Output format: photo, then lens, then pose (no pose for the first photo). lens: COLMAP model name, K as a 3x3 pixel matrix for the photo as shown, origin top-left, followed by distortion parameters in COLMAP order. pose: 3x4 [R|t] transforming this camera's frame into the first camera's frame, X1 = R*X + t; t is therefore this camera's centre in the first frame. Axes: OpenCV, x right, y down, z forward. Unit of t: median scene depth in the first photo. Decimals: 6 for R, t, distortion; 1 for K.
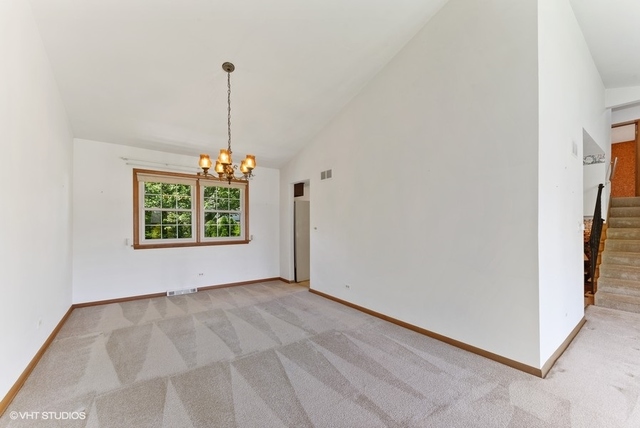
lens RADIAL K [[247.3, 0, 320.7], [0, 247.3, 223.1], [0, 0, 1]] dist [0.013576, 0.000084]
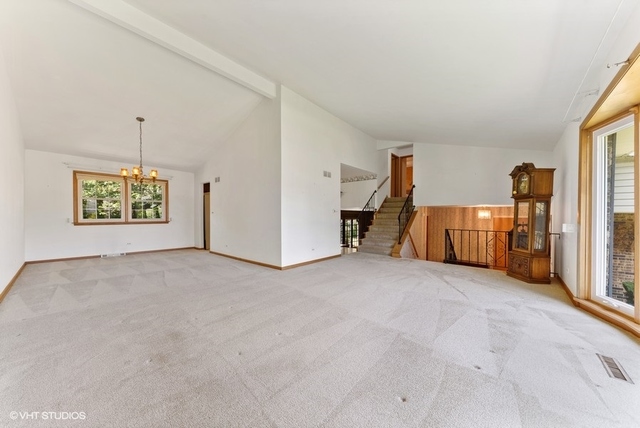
lens RADIAL K [[225.8, 0, 322.8], [0, 225.8, 217.6], [0, 0, 1]] dist [0.012434, -0.000386]
pose [[0.978986, 0.002135, 0.203918, 0.374137], [-0.004699, 0.999916, 0.012086, 0.031702], [-0.203875, -0.012790, 0.978913, -0.564452]]
